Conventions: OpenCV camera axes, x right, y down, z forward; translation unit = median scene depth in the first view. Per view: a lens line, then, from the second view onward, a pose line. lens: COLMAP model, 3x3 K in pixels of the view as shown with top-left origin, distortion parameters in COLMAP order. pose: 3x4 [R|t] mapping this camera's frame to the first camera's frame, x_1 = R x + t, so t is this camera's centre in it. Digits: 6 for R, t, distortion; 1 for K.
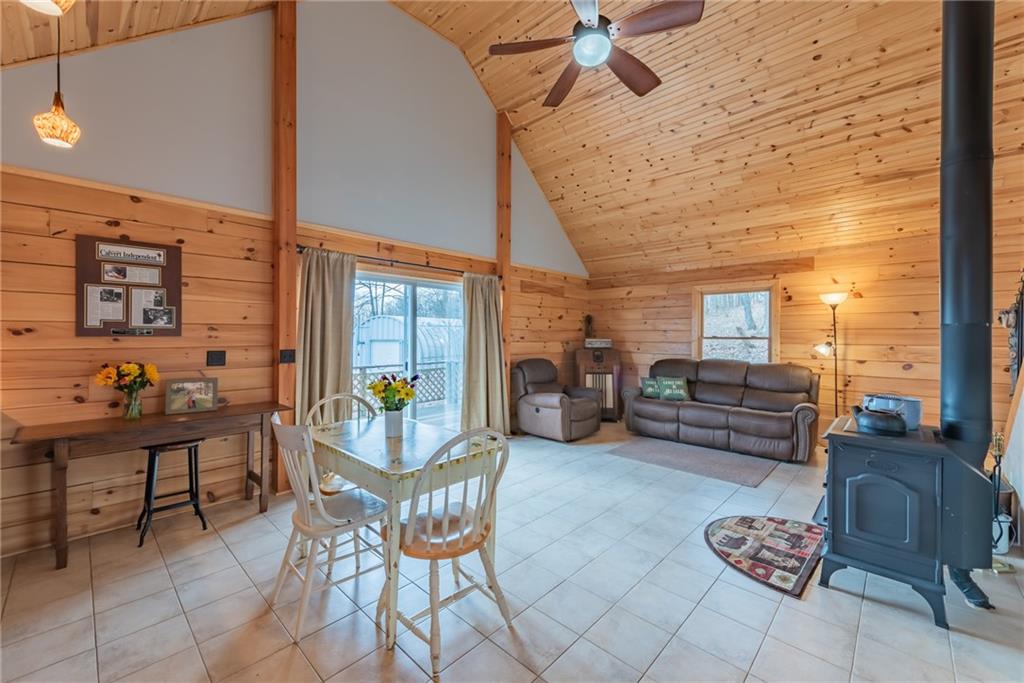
lens RADIAL K [[406.9, 0, 515.5], [0, 406.9, 333.9], [0, 0, 1]] dist [0.011069, -0.002090]
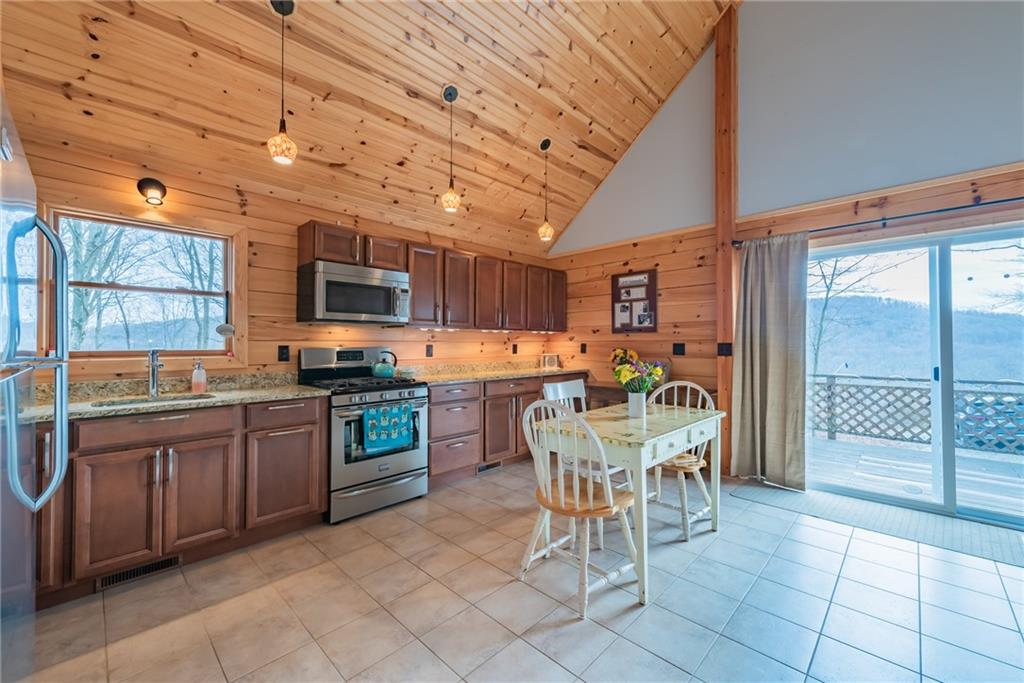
lens RADIAL K [[406.9, 0, 511.2], [0, 406.9, 338.9], [0, 0, 1]] dist [0.011069, -0.002090]
pose [[-0.018688, -0.015106, -0.999711, 0.389325], [0.006585, 0.999862, -0.015232, 0.030518], [0.999804, -0.006868, -0.018586, 0.349998]]
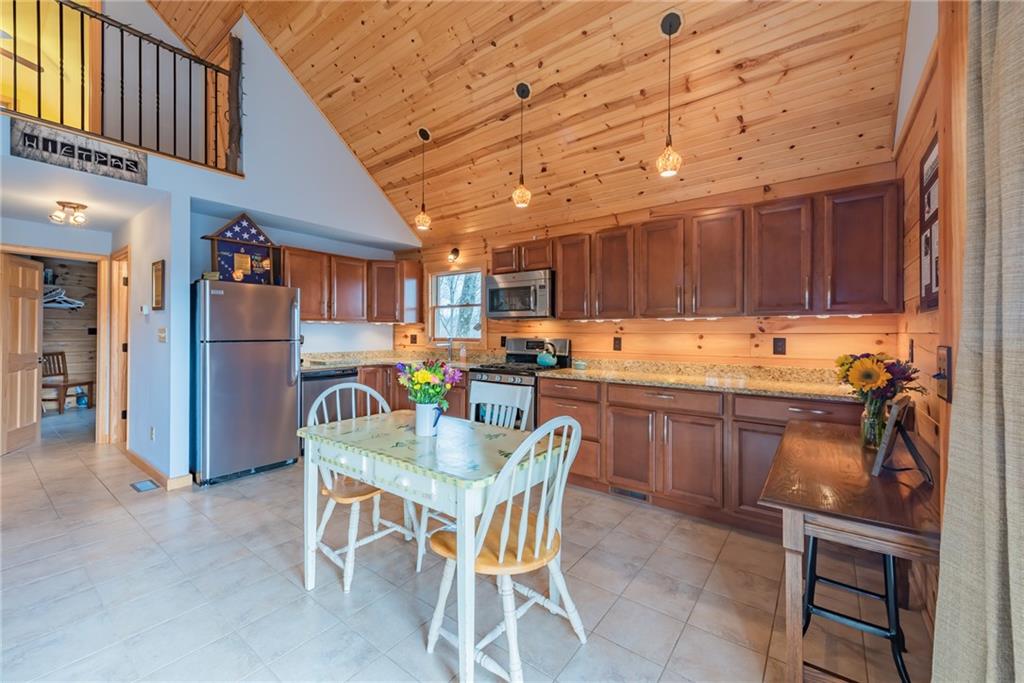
lens RADIAL K [[406.9, 0, 503.7], [0, 406.9, 333.1], [0, 0, 1]] dist [0.011069, -0.002090]
pose [[-0.995387, -0.006676, -0.095707, -0.185138], [-0.006317, 0.999972, -0.004057, 0.025172], [0.095731, -0.003434, -0.995401, 0.922952]]
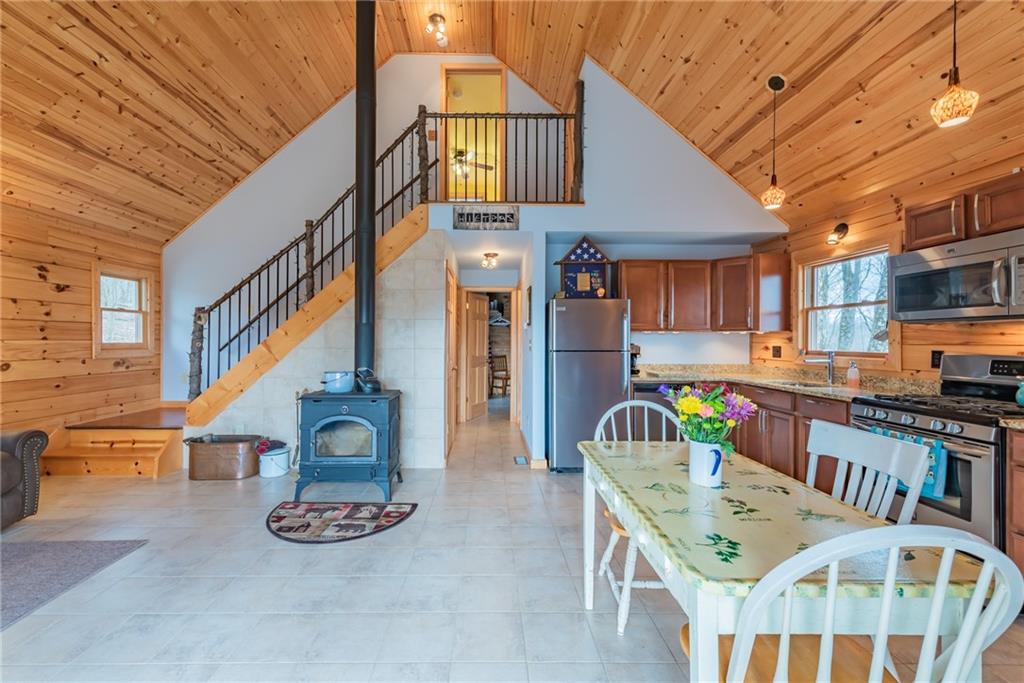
lens RADIAL K [[406.9, 0, 493.1], [0, 406.9, 342.1], [0, 0, 1]] dist [0.011069, -0.002090]
pose [[-0.693025, -0.008147, 0.720867, -0.260152], [-0.008383, 0.999960, 0.003243, 0.020272], [-0.720864, -0.003795, -0.693066, 0.833080]]
